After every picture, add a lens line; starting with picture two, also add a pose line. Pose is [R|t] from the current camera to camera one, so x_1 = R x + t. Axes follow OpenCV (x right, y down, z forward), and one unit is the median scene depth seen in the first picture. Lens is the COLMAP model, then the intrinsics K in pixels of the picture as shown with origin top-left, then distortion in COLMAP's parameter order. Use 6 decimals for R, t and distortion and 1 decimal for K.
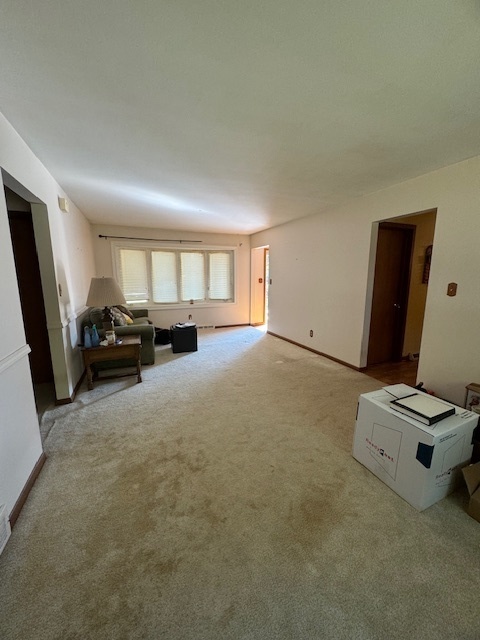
lens RADIAL K [[254.0, 0, 241.0], [0, 254.0, 320.2], [0, 0, 1]] dist [-0.002460, 0.000322]
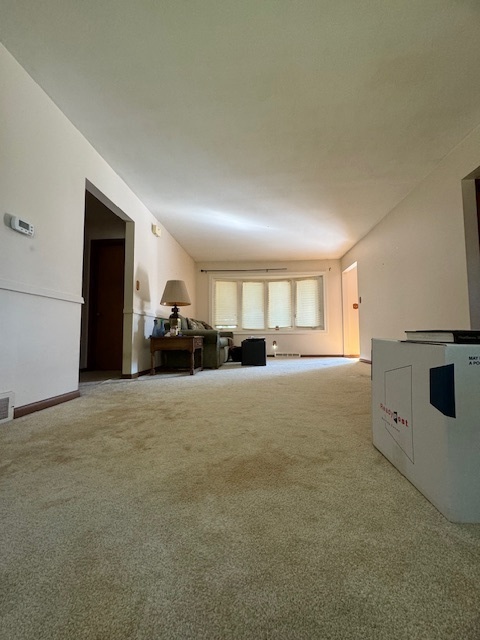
lens RADIAL K [[254.0, 0, 241.5], [0, 254.0, 320.8], [0, 0, 1]] dist [-0.002460, 0.000322]
pose [[0.889667, -0.032054, -0.455484, 0.154662], [-0.073575, 0.974434, -0.212284, 0.137237], [0.450644, 0.222374, 0.864563, 0.083959]]
